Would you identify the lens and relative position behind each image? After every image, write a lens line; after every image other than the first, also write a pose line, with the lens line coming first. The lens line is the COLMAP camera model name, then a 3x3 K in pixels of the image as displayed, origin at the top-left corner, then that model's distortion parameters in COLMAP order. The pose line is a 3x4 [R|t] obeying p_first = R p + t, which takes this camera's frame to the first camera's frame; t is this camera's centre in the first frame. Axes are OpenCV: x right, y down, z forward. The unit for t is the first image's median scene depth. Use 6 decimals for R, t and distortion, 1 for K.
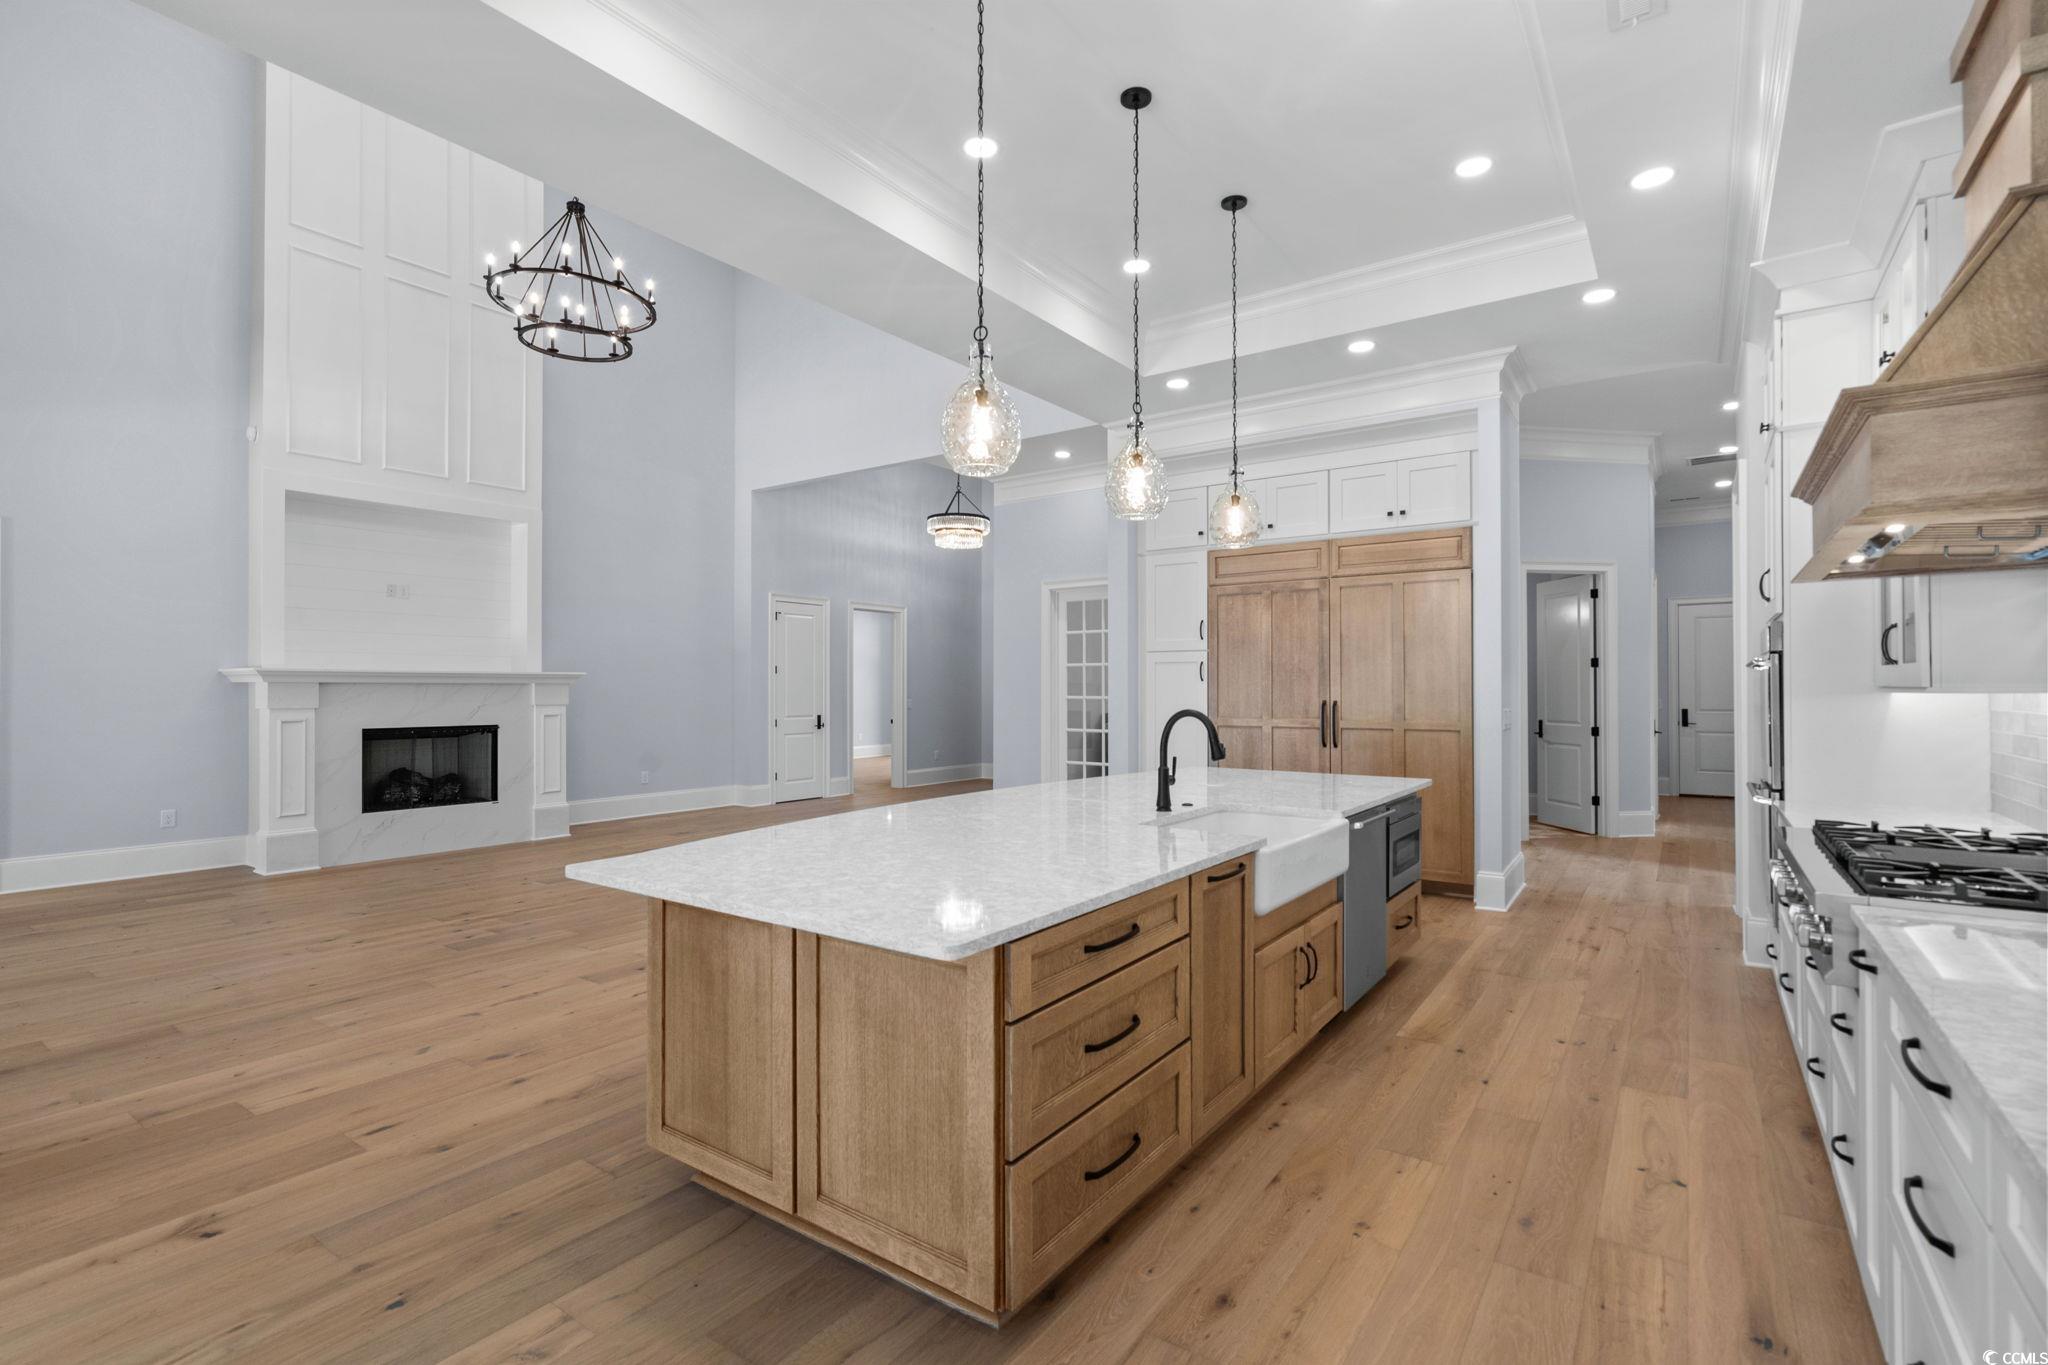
lens RADIAL K [[937.3, 0, 1026.0], [0, 937.3, 684.9], [0, 0, 1]] dist [0.002367, -0.000085]
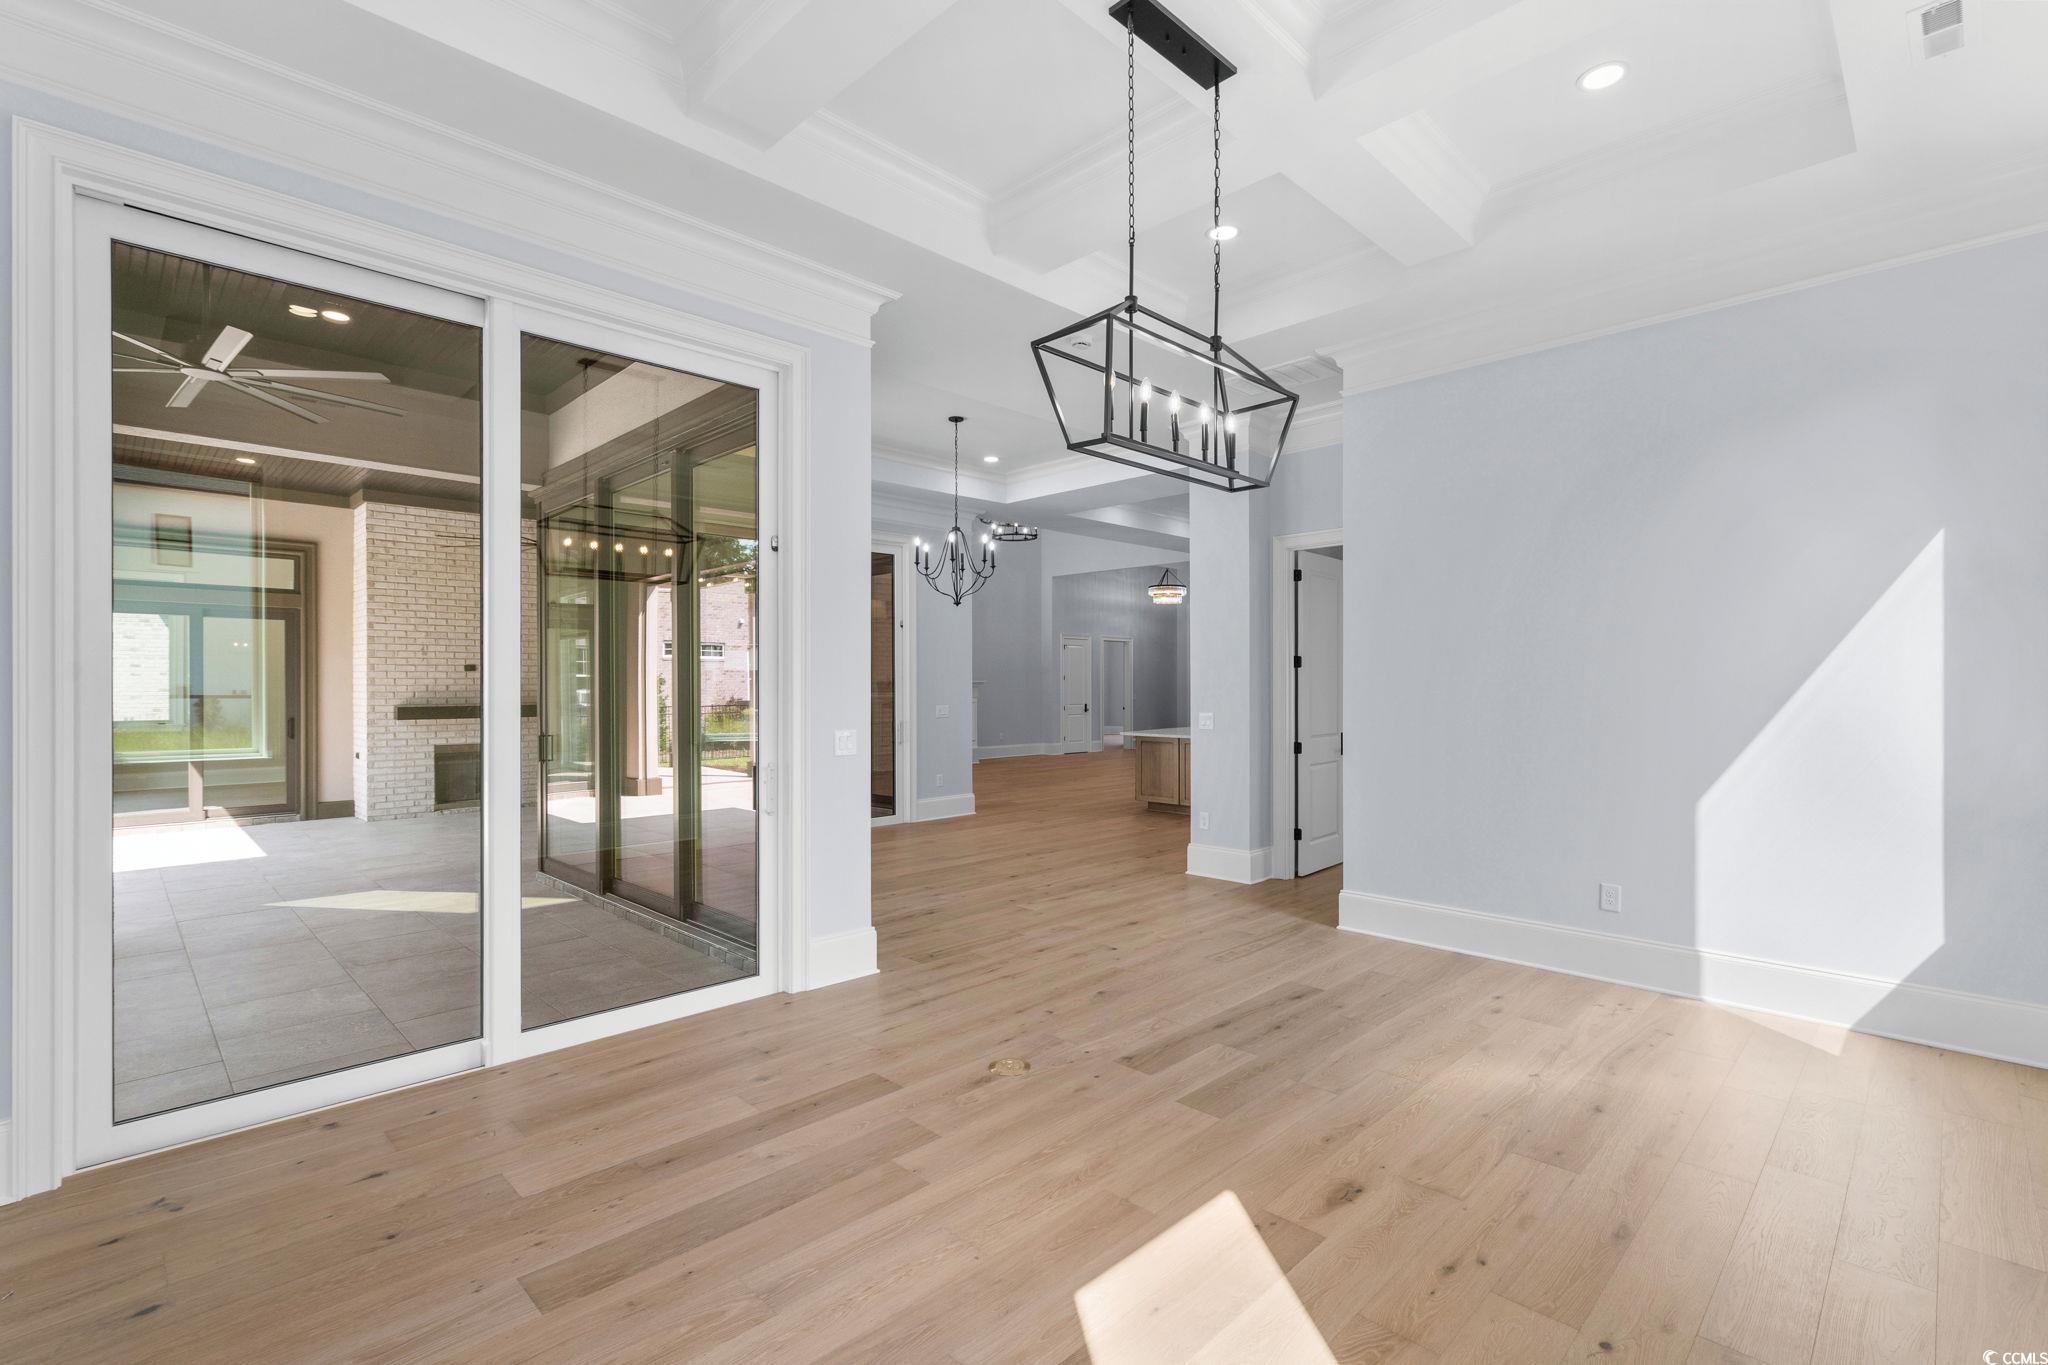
lens RADIAL K [[937.3, 0, 1031.4], [0, 937.3, 684.2], [0, 0, 1]] dist [0.002367, -0.000085]
pose [[0.986632, -0.002772, -0.162941, -0.067455], [0.003065, 0.999994, 0.001544, -0.011270], [0.162936, -0.002022, 0.986635, -1.186155]]
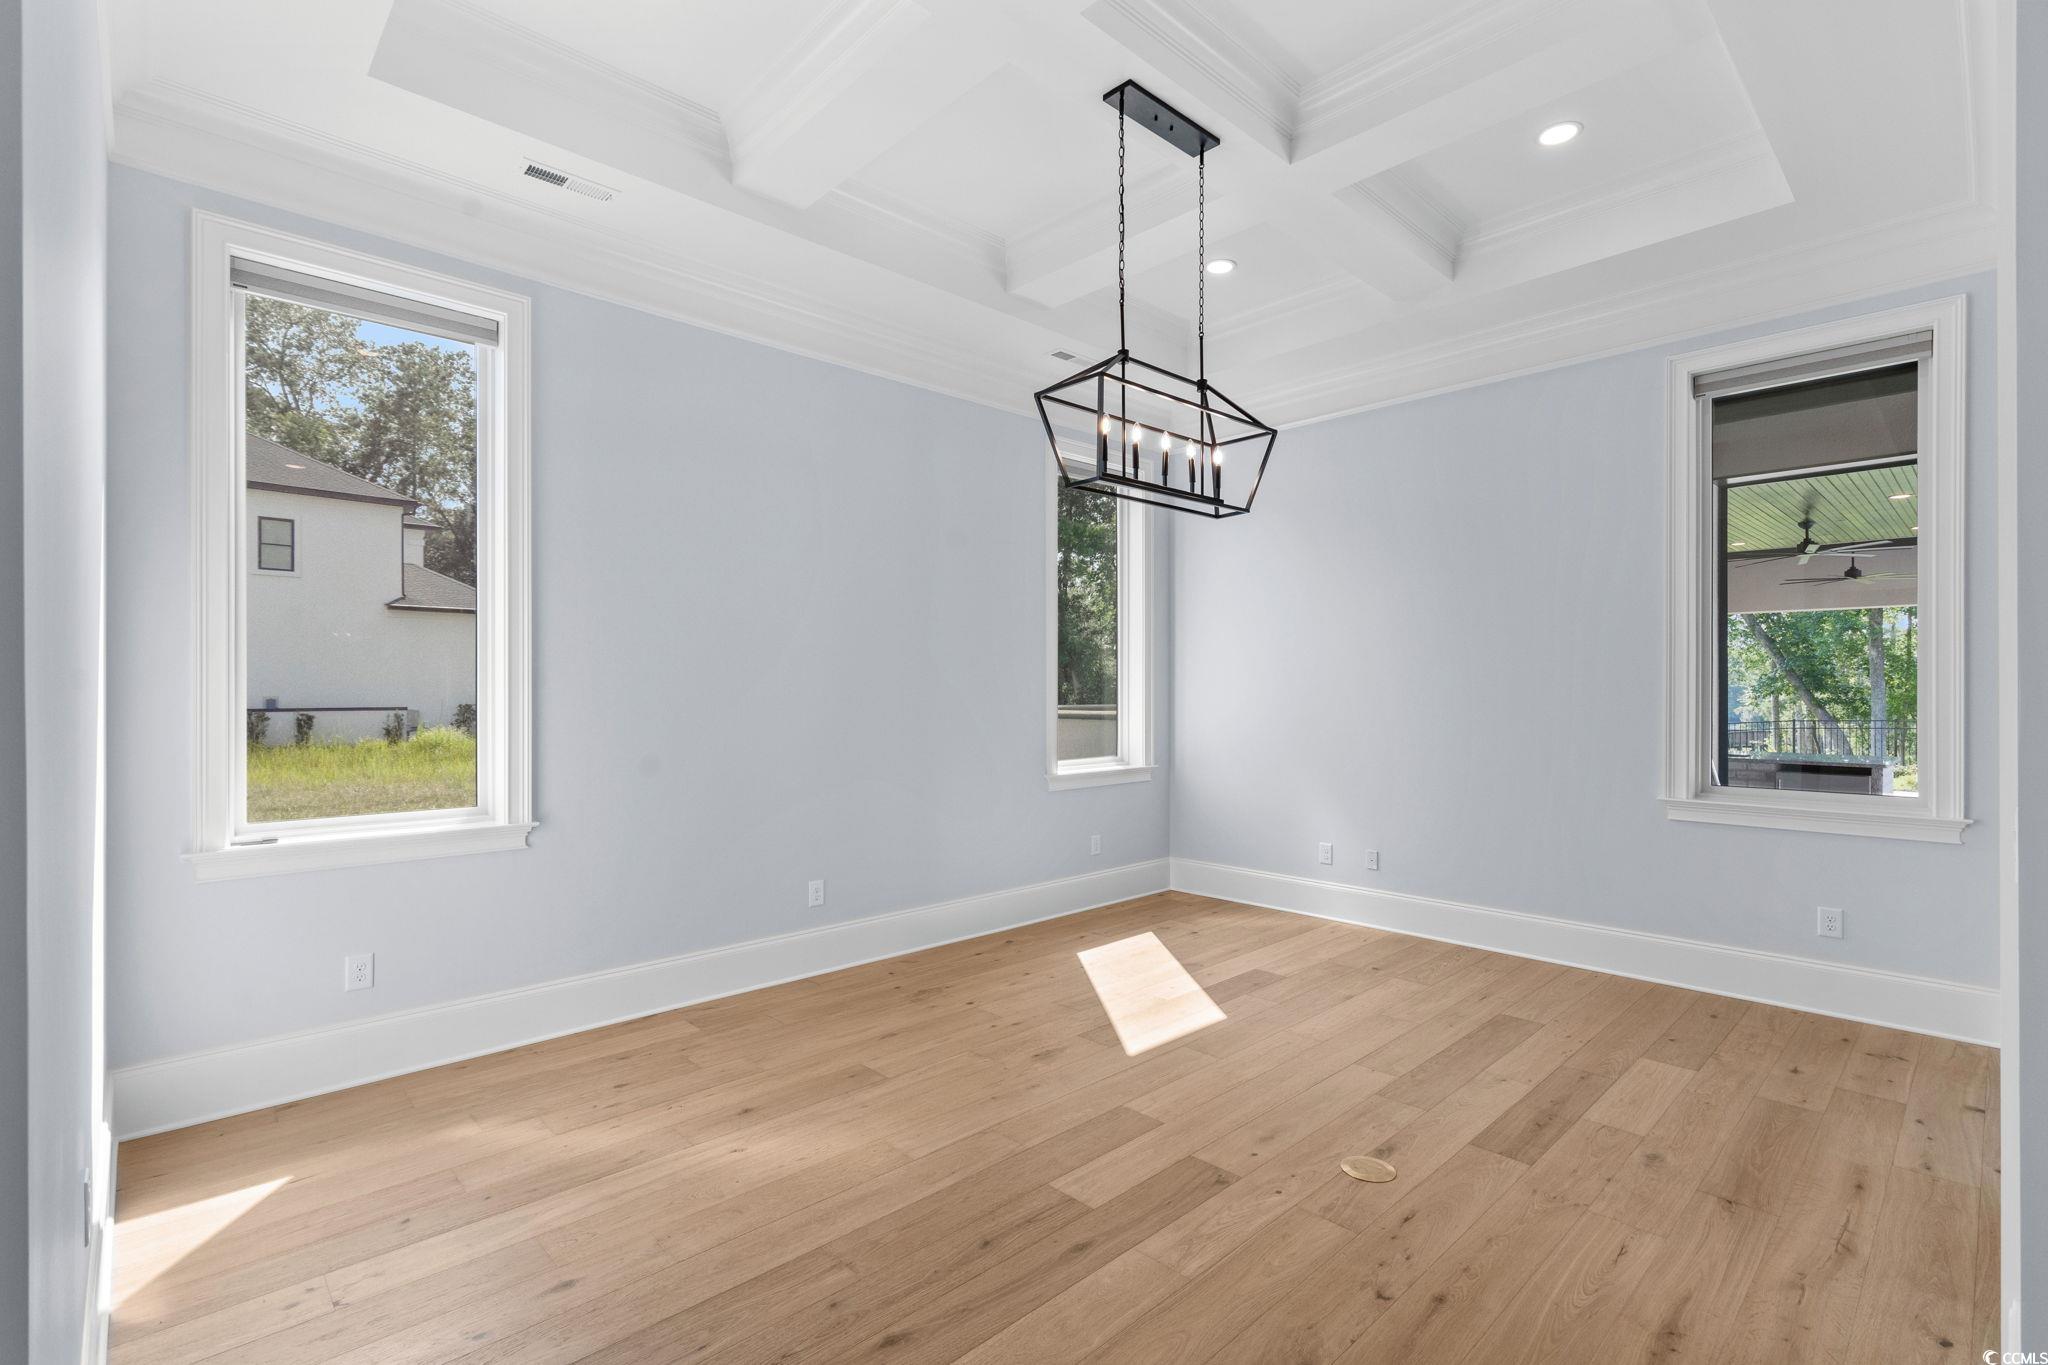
lens RADIAL K [[937.3, 0, 1017.8], [0, 937.3, 686.6], [0, 0, 1]] dist [0.002367, -0.000085]
pose [[-0.979254, 0.000006, 0.202634, -0.096878], [-0.002230, 0.999939, -0.010808, -0.007035], [-0.202622, -0.011036, -0.979195, -0.236715]]
